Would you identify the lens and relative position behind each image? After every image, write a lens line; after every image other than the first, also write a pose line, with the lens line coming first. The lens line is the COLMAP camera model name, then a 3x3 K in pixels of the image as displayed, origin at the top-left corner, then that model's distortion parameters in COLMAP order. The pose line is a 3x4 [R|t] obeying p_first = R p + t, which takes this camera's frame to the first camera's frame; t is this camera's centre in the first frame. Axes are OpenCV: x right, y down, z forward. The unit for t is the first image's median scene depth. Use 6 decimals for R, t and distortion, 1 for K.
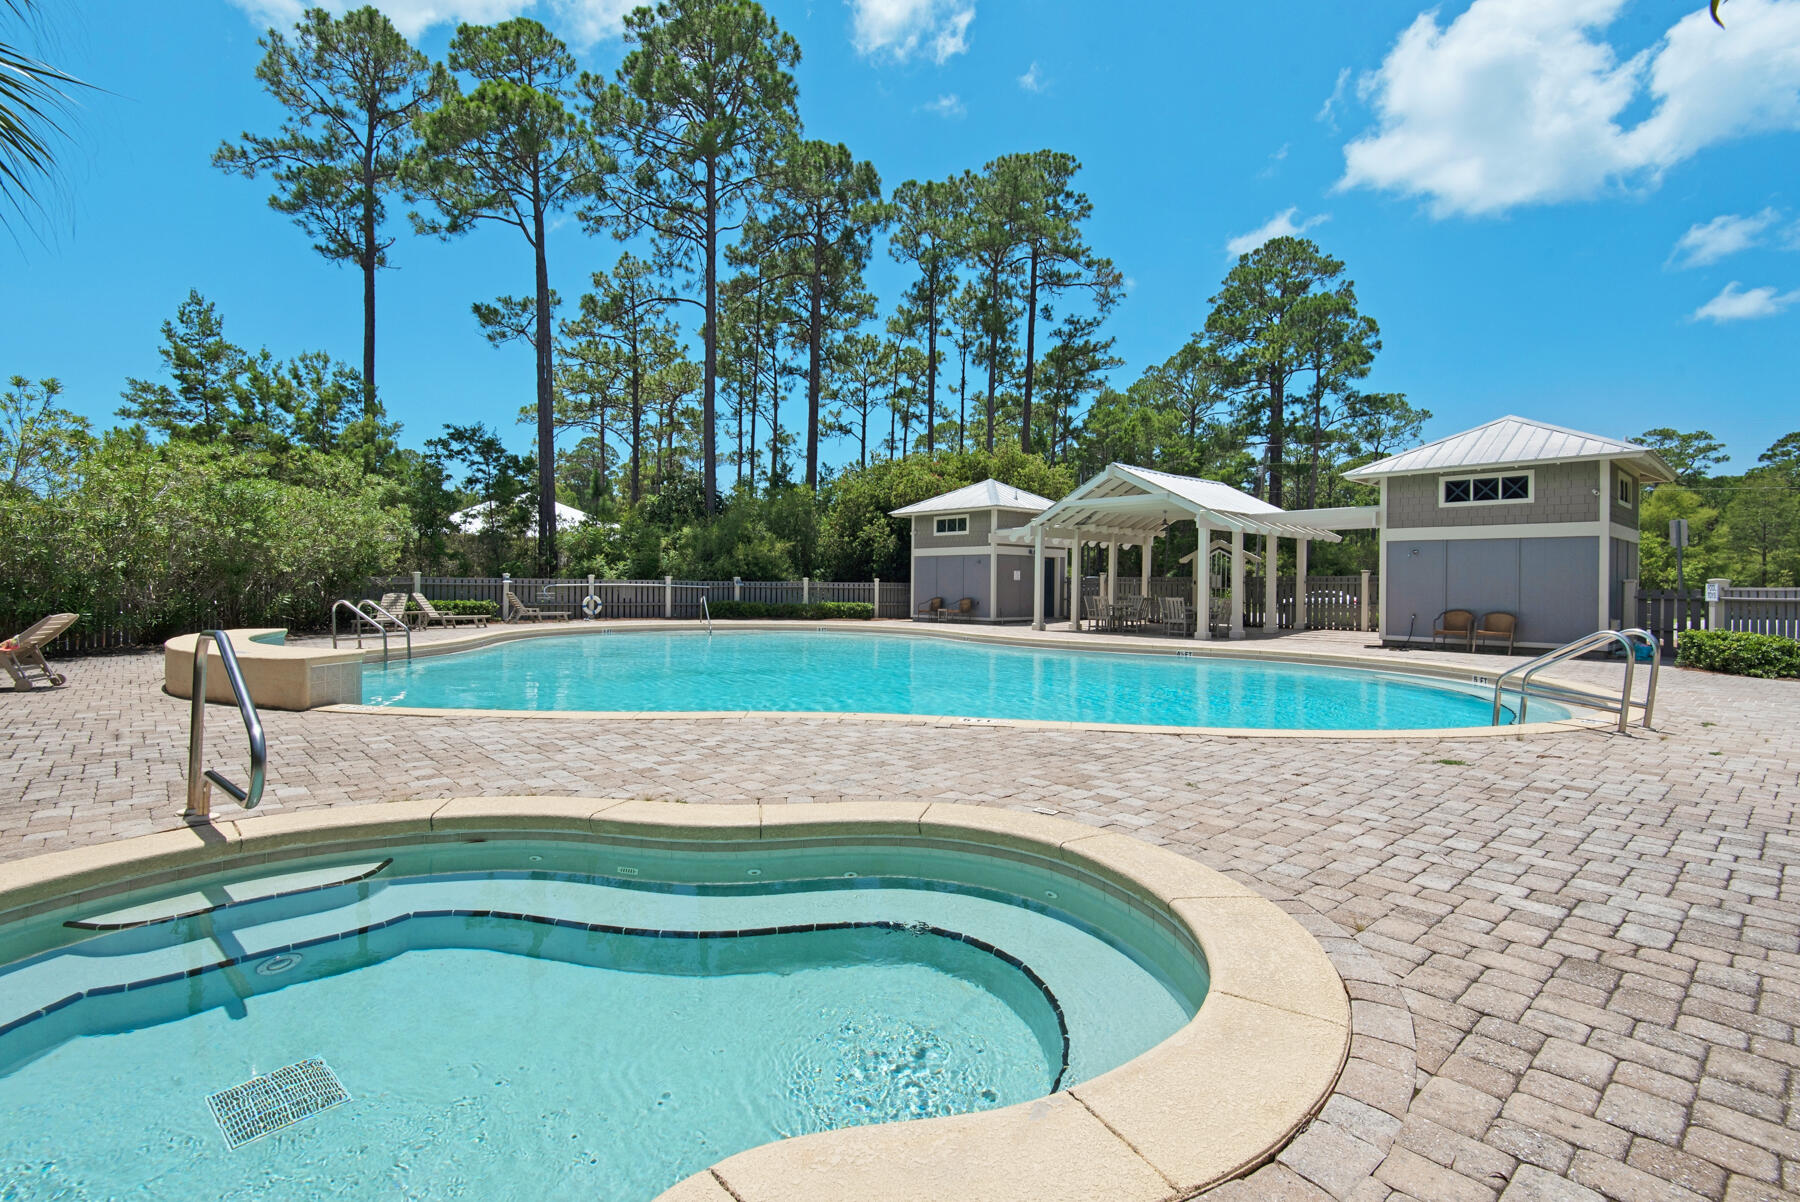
lens RADIAL K [[800.3, 0, 900.0], [0, 800.3, 601.0], [0, 0, 1]] dist [0.001336, -0.000027]
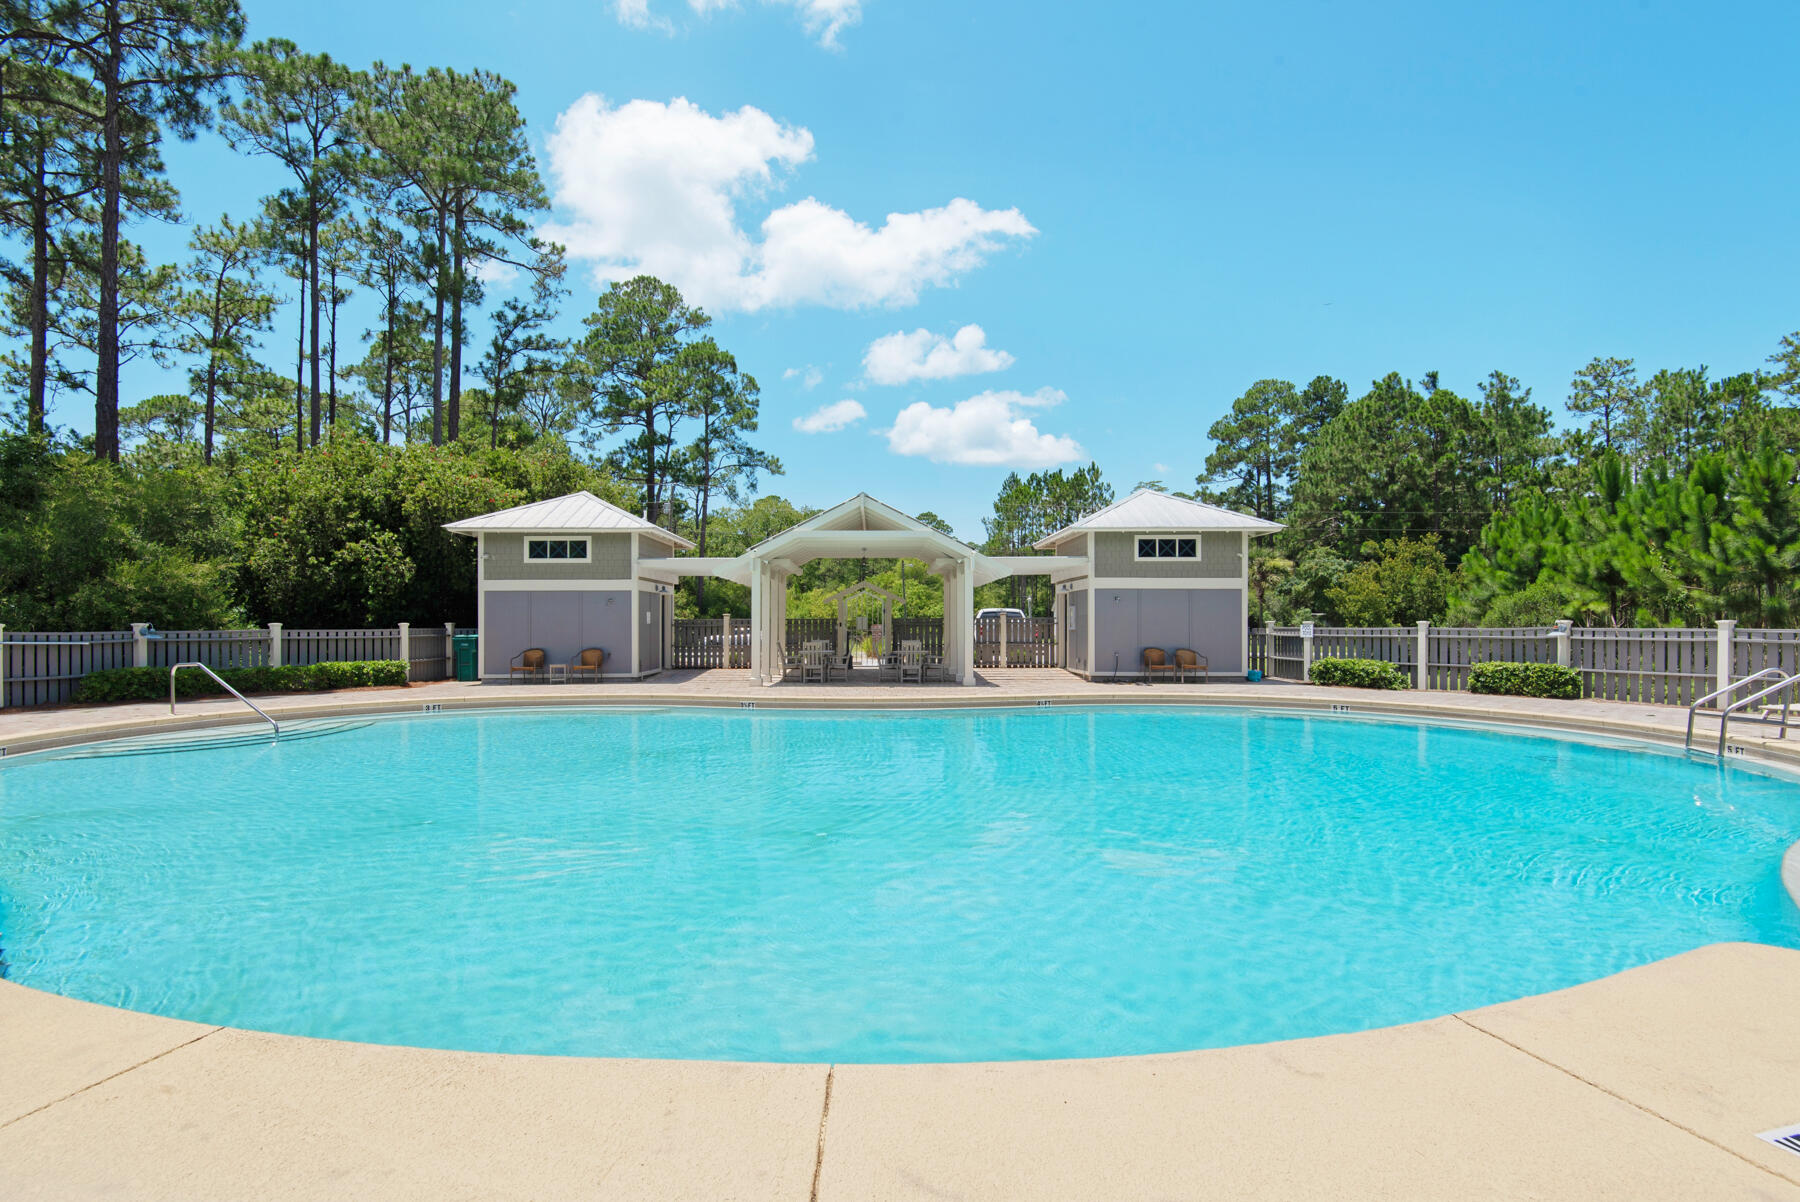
lens RADIAL K [[836.3, 0, 904.8], [0, 836.3, 629.2], [0, 0, 1]] dist [-0.004695, -0.001157]
pose [[0.680512, -0.012817, 0.732625, -0.259757], [0.023224, 0.999722, -0.004082, -0.010948], [-0.732369, 0.019793, 0.680621, 0.235138]]
